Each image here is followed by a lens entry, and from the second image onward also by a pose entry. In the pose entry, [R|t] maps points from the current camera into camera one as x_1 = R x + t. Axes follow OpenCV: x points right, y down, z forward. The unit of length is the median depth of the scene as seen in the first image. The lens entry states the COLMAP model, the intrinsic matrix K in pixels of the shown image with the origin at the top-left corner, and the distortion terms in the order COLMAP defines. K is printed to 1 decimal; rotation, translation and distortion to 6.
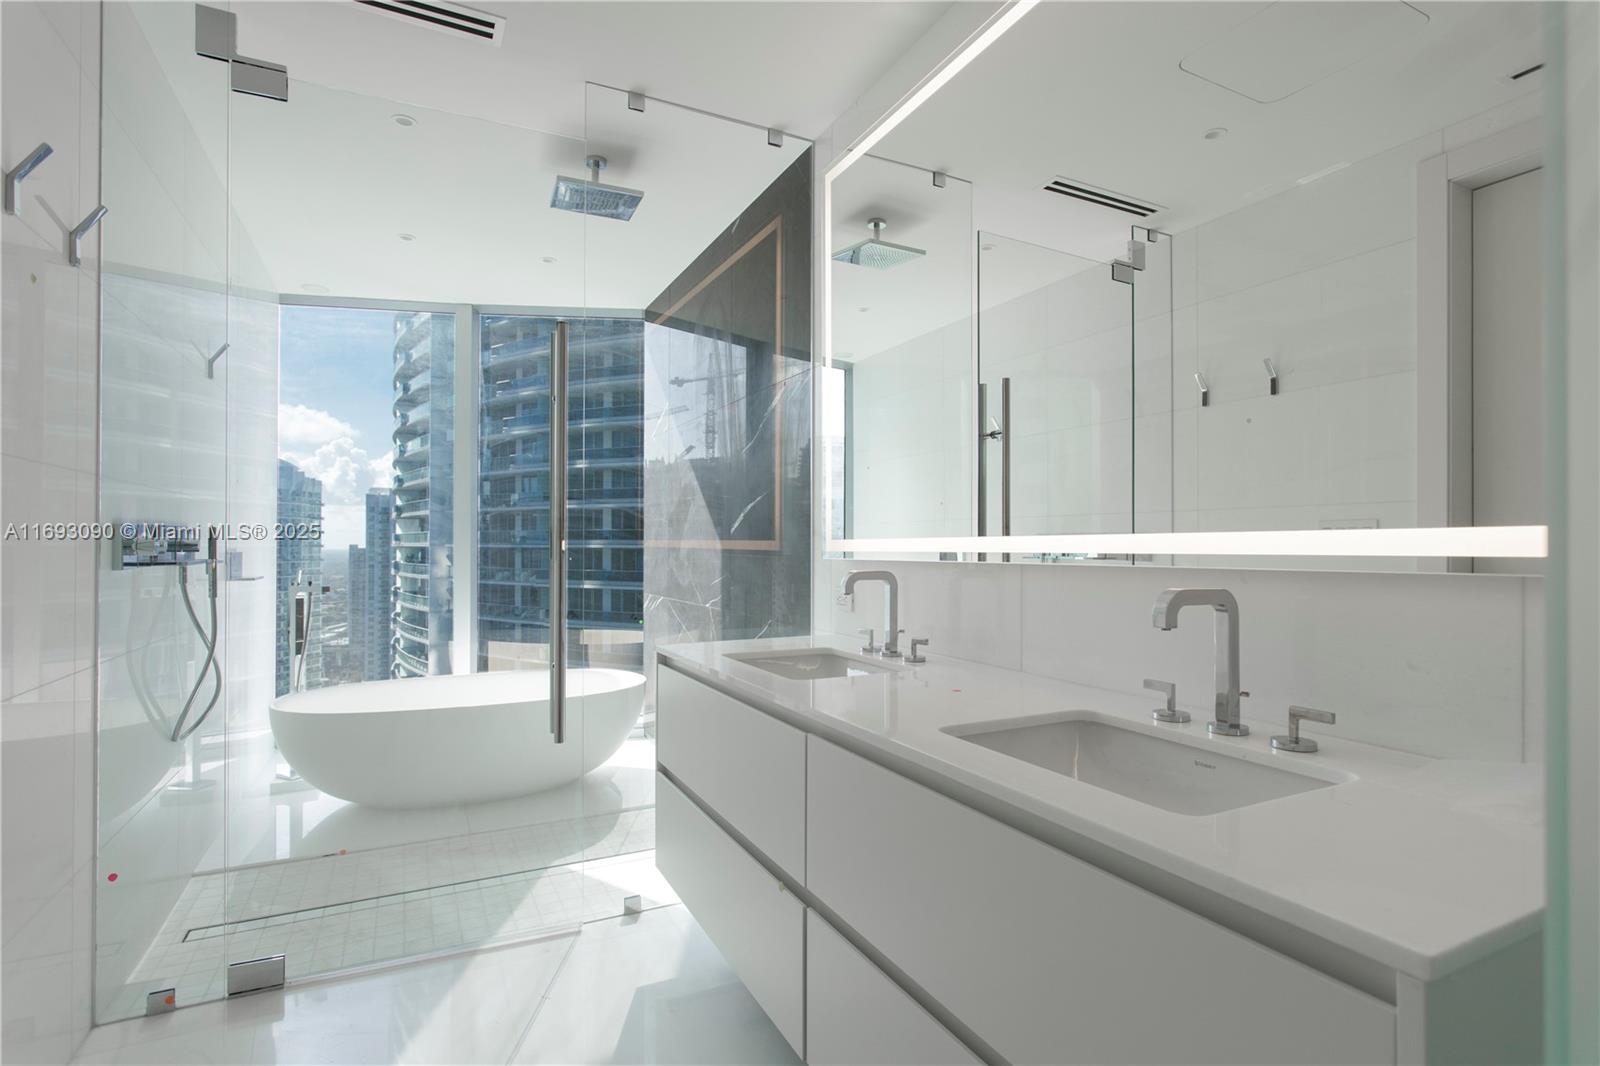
lens RADIAL K [[798.0, 0, 803.9], [0, 798.0, 549.9], [0, 0, 1]] dist [-0.012747, 0.007739]
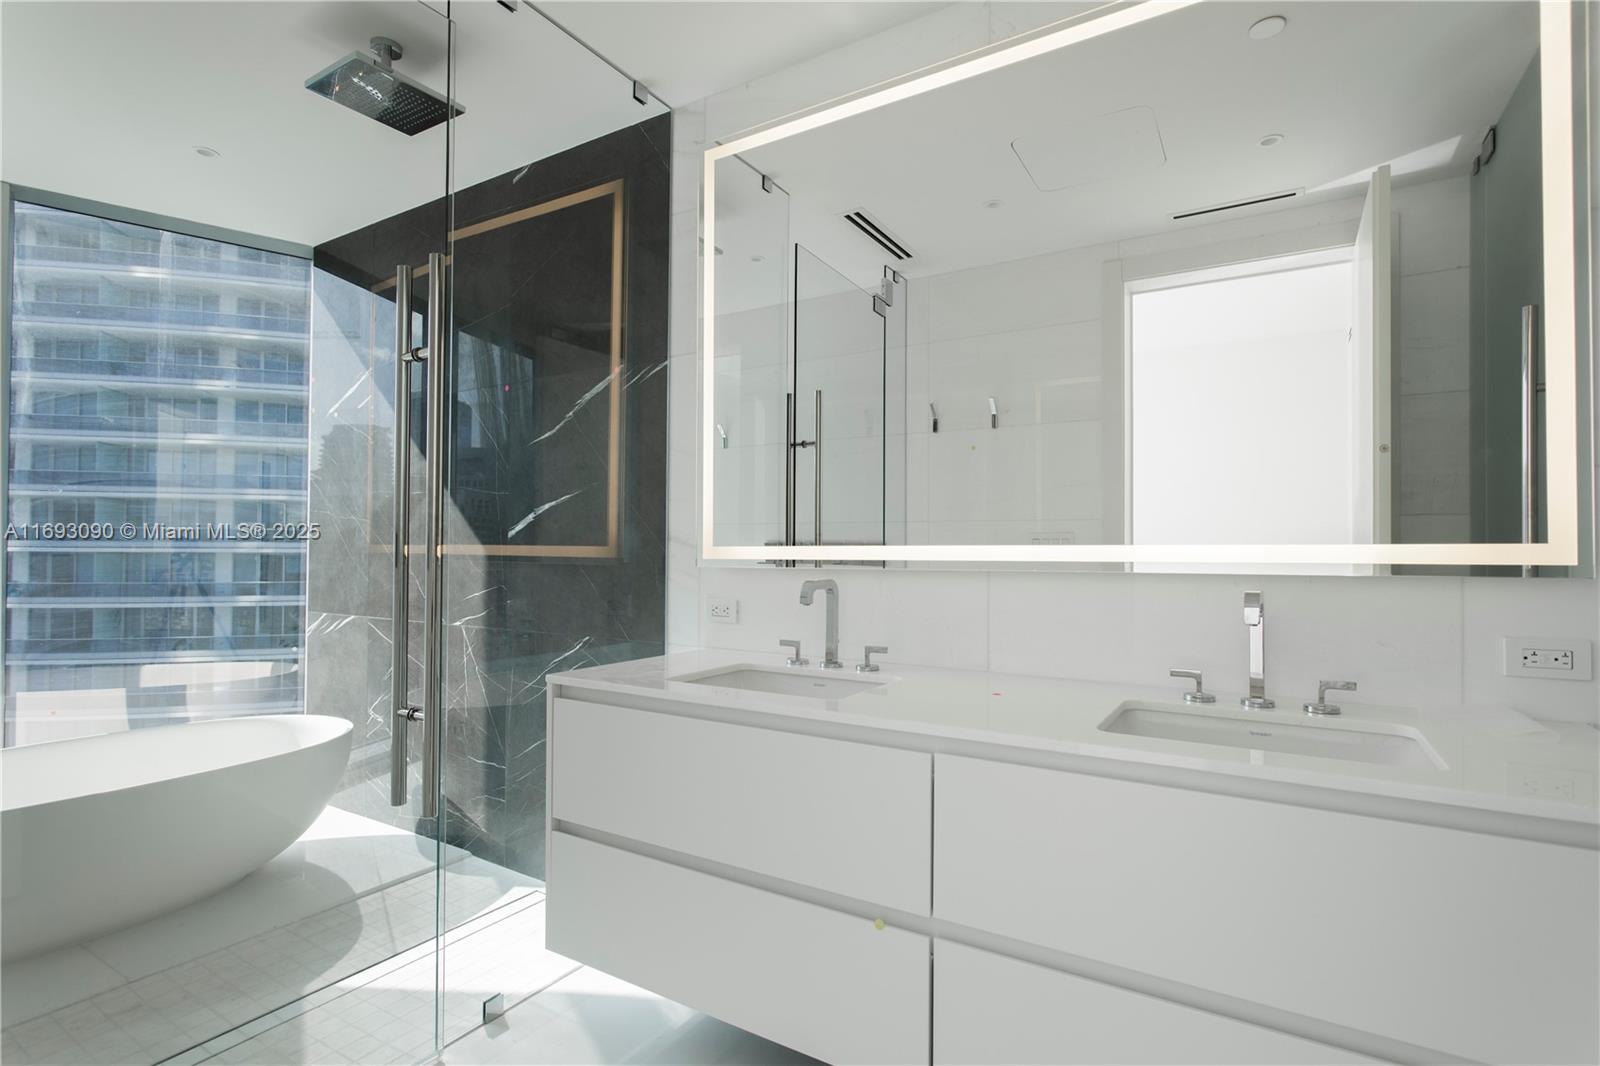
lens RADIAL K [[798.0, 0, 791.2], [0, 798.0, 546.8], [0, 0, 1]] dist [-0.012747, 0.007739]
pose [[0.844861, 0.006216, 0.534950, -0.327764], [-0.001470, 0.999956, -0.009298, -0.003114], [-0.534984, 0.007069, 0.844833, 0.146301]]
